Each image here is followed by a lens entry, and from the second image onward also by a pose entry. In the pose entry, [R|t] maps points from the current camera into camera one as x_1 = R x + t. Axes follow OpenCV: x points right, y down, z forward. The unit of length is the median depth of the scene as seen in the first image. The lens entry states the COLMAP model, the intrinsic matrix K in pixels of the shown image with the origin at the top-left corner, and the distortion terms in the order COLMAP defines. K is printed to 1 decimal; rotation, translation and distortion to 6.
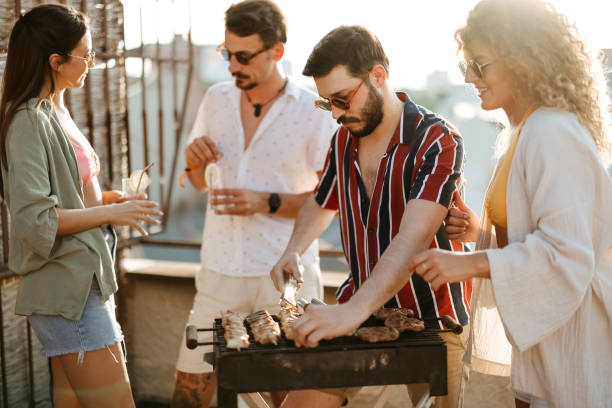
lens RADIAL K [[862.7, 0, 308.3], [0, 862.7, 208.4], [0, 0, 1]] dist [0.015801, 0.000000]
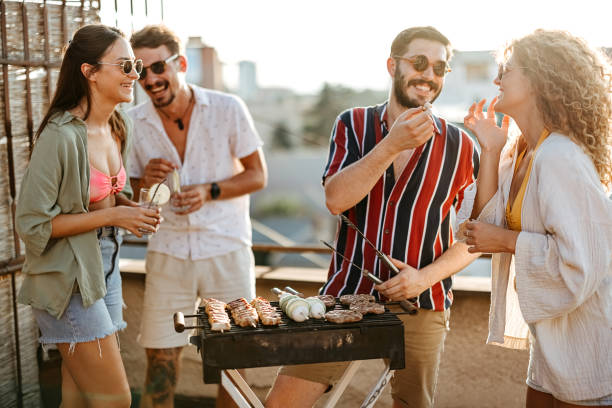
lens RADIAL K [[862.7, 0, 308.7], [0, 862.7, 204.3], [0, 0, 1]] dist [0.015801, 0.000000]
pose [[0.999094, -0.012266, 0.040748, -0.010169], [0.012484, 0.999909, -0.005117, 0.002844], [-0.040681, 0.005621, 0.999156, -0.135974]]
